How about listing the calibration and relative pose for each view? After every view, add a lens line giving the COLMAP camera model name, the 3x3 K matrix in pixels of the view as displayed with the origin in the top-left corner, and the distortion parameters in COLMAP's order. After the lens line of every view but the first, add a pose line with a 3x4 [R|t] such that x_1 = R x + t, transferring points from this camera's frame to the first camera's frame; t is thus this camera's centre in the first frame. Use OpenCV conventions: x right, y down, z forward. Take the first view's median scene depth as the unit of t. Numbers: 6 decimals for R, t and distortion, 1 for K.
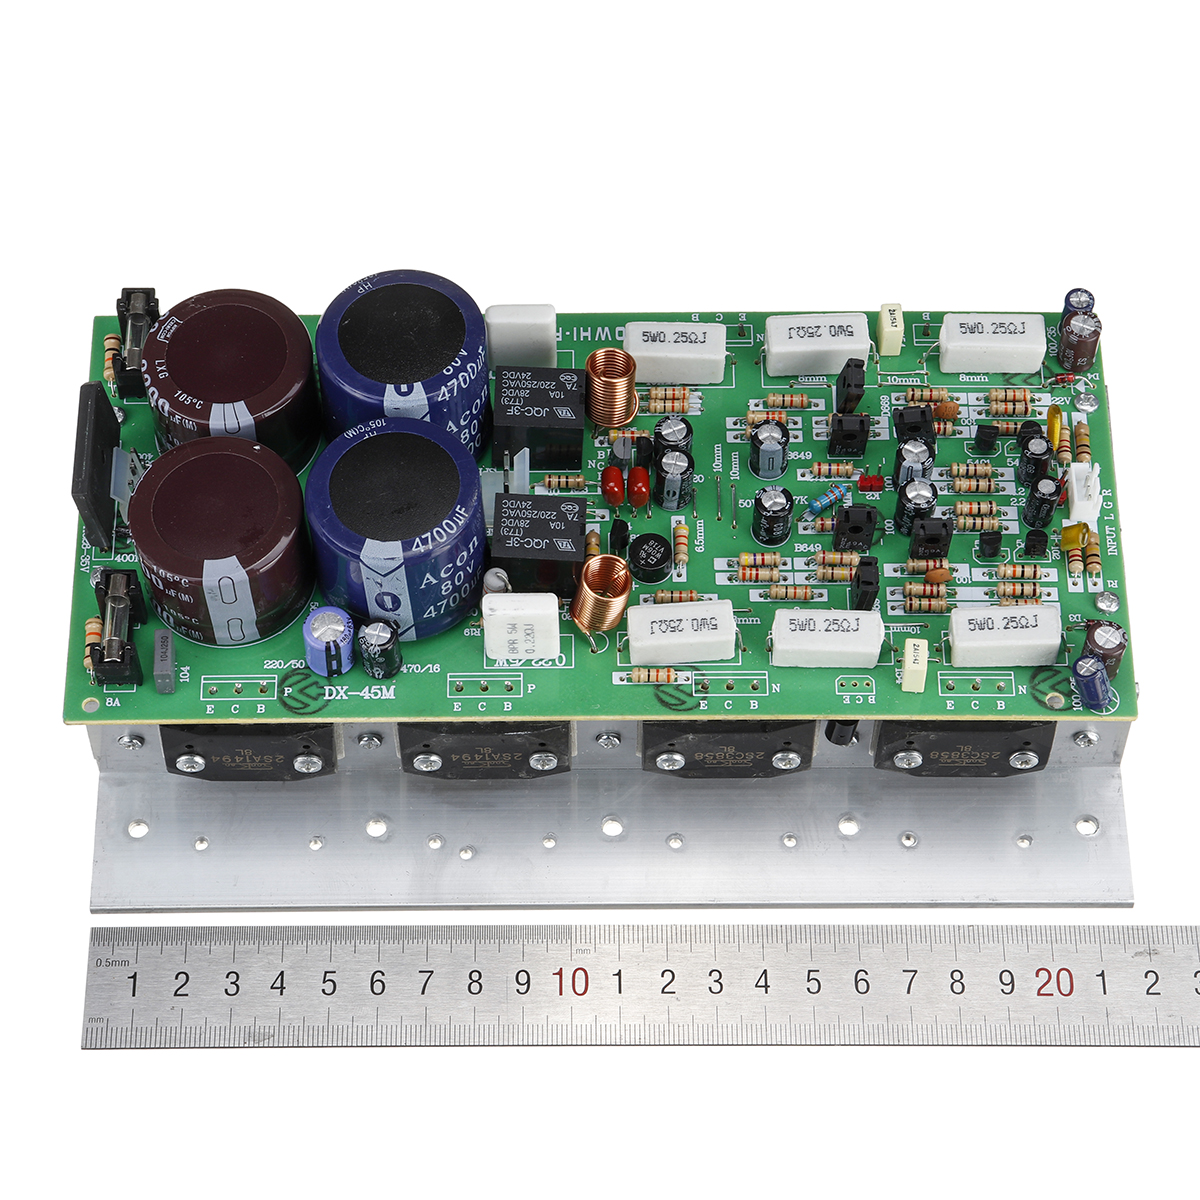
lens RADIAL K [[3588.1, 0, 595.3], [0, 3588.1, 600.7], [0, 0, 1]] dist [0.114494, 0.000000]
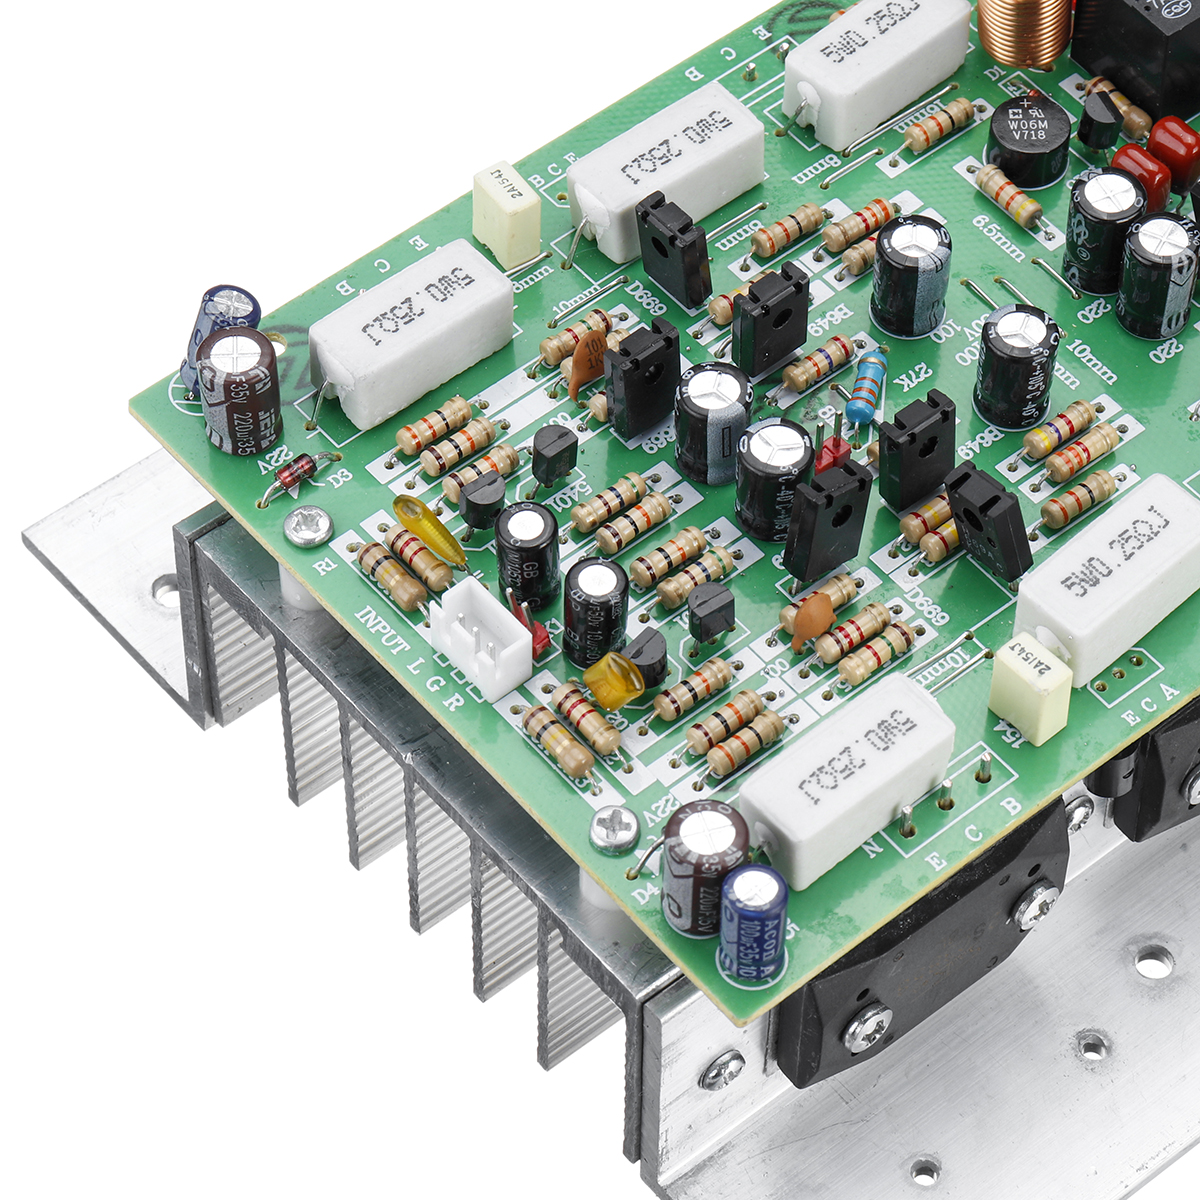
lens RADIAL K [[4551.7, 0, 607.6], [0, 4551.7, 600.4], [0, 0, 1]] dist [0.179109, 0.000000]
pose [[-0.772234, 0.494521, -0.398878, 0.369865], [-0.557409, -0.226081, 0.798863, -0.537222], [0.304876, 0.839248, 0.450238, 0.729158]]
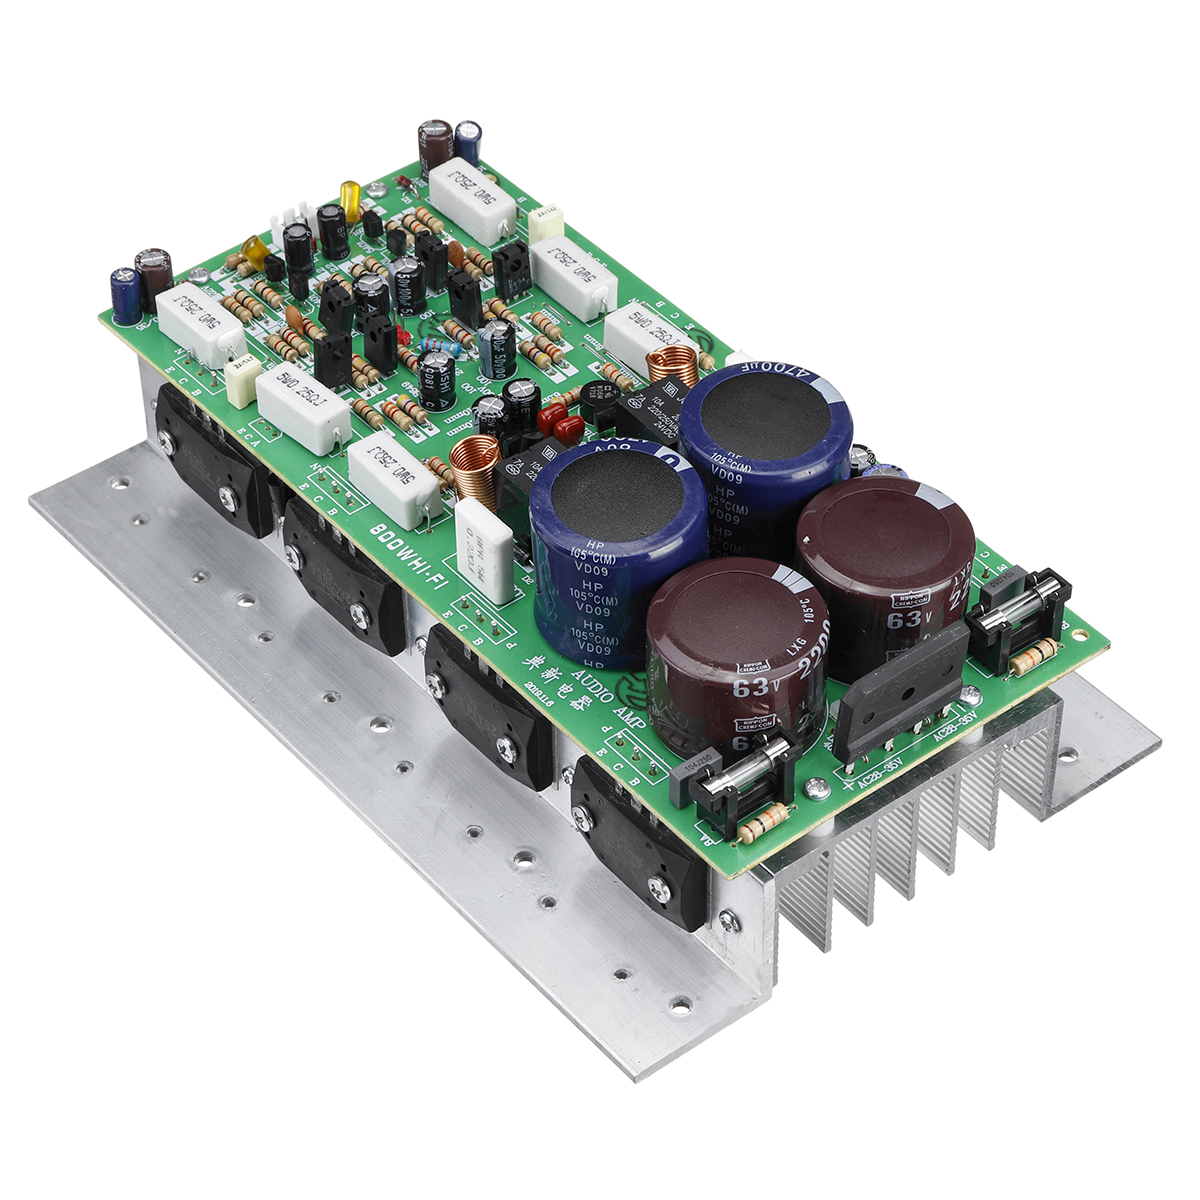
lens RADIAL K [[3771.7, 0, 602.6], [0, 3771.7, 594.1], [0, 0, 1]] dist [-0.065340, 0.000000]
pose [[-0.617951, -0.540827, 0.570651, -0.633137], [0.678044, 0.000818, 0.735021, -0.807929], [-0.397986, 0.841133, 0.366200, 0.647030]]
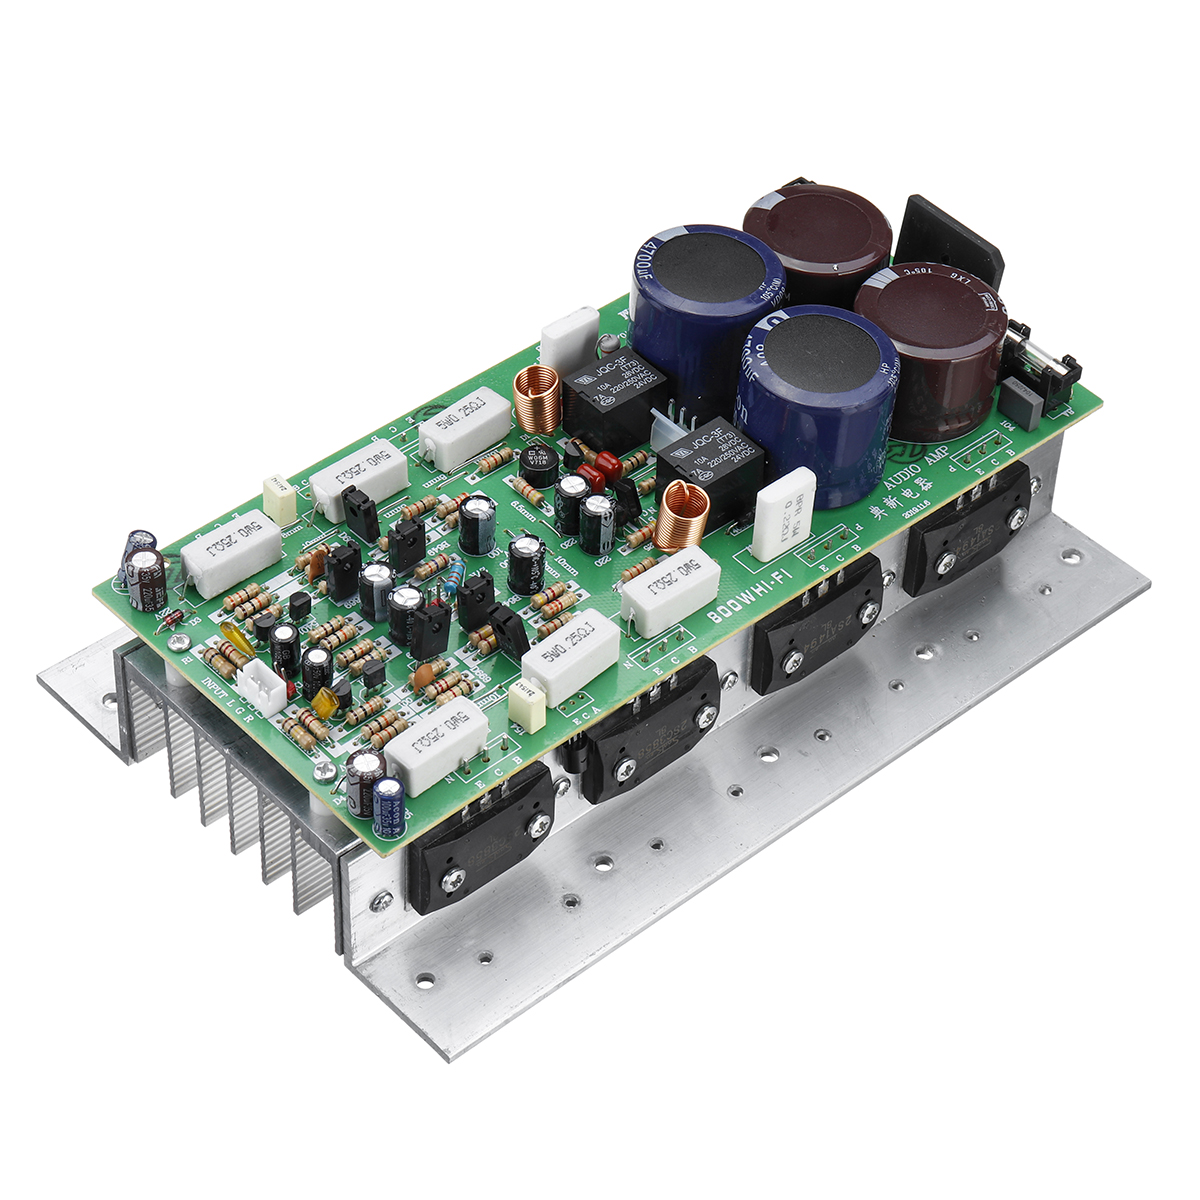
lens RADIAL K [[3588.1, 0, 578.5], [0, 3588.1, 453.8], [0, 0, 1]] dist [0.114494, 0.000000]
pose [[-0.752924, 0.418660, -0.507769, 0.557532], [-0.582314, -0.064336, 0.810414, -0.901036], [0.306620, 0.905861, 0.292232, 0.679876]]
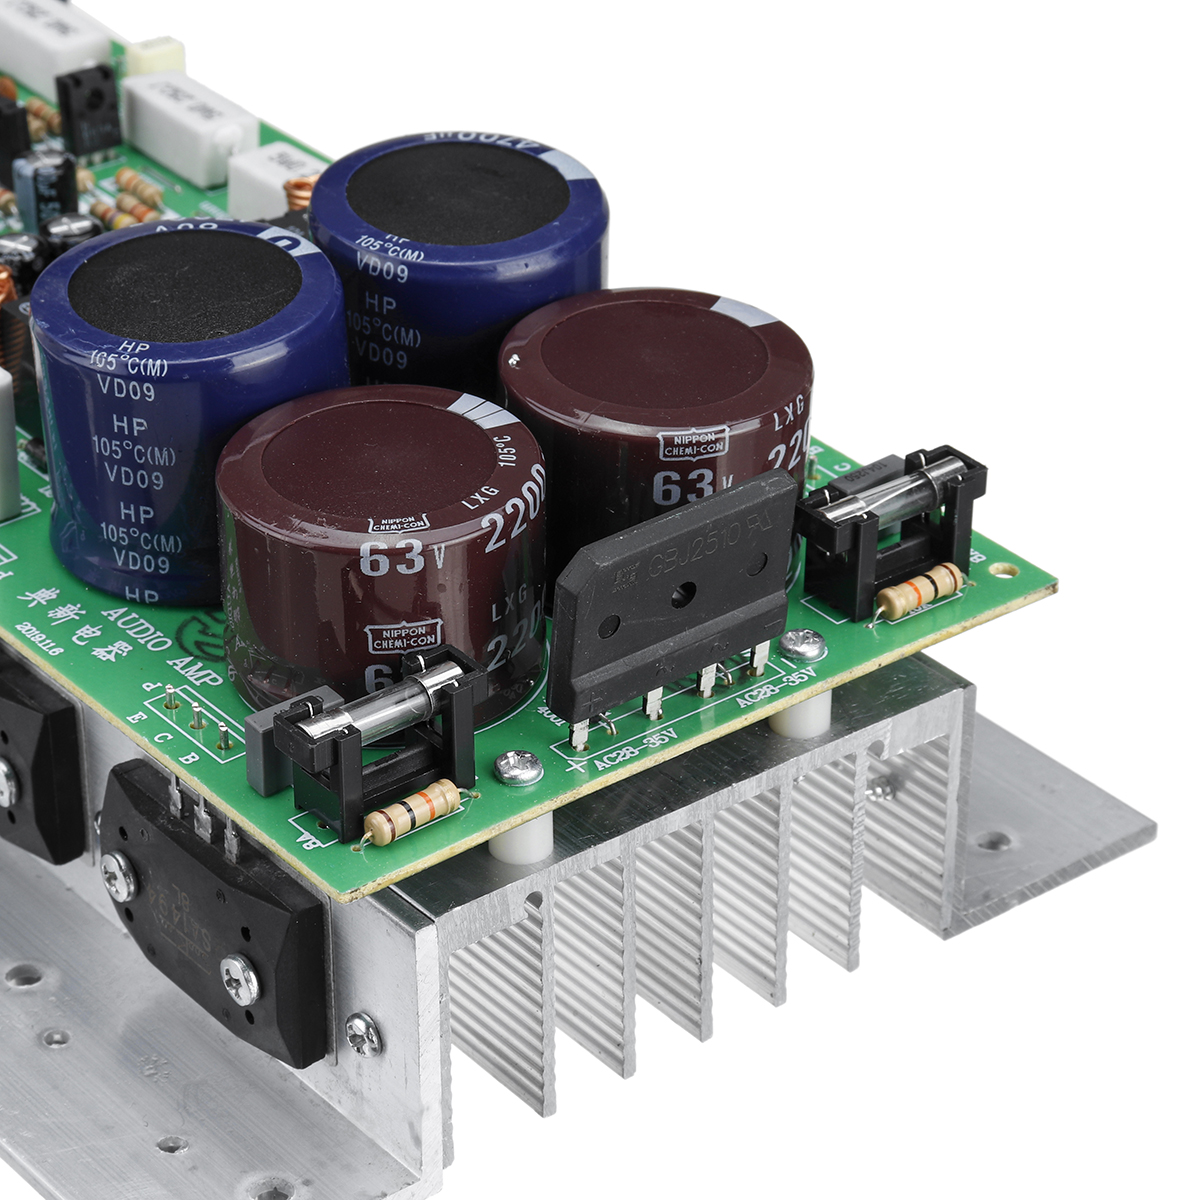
lens RADIAL K [[4158.0, 0, 593.1], [0, 4158.0, 606.1], [0, 0, 1]] dist [0.072500, 0.000000]
pose [[-0.614530, -0.413421, 0.671890, -0.531585], [0.674129, 0.167178, 0.719445, -0.474464], [-0.409759, 0.895061, 0.175963, 0.895916]]
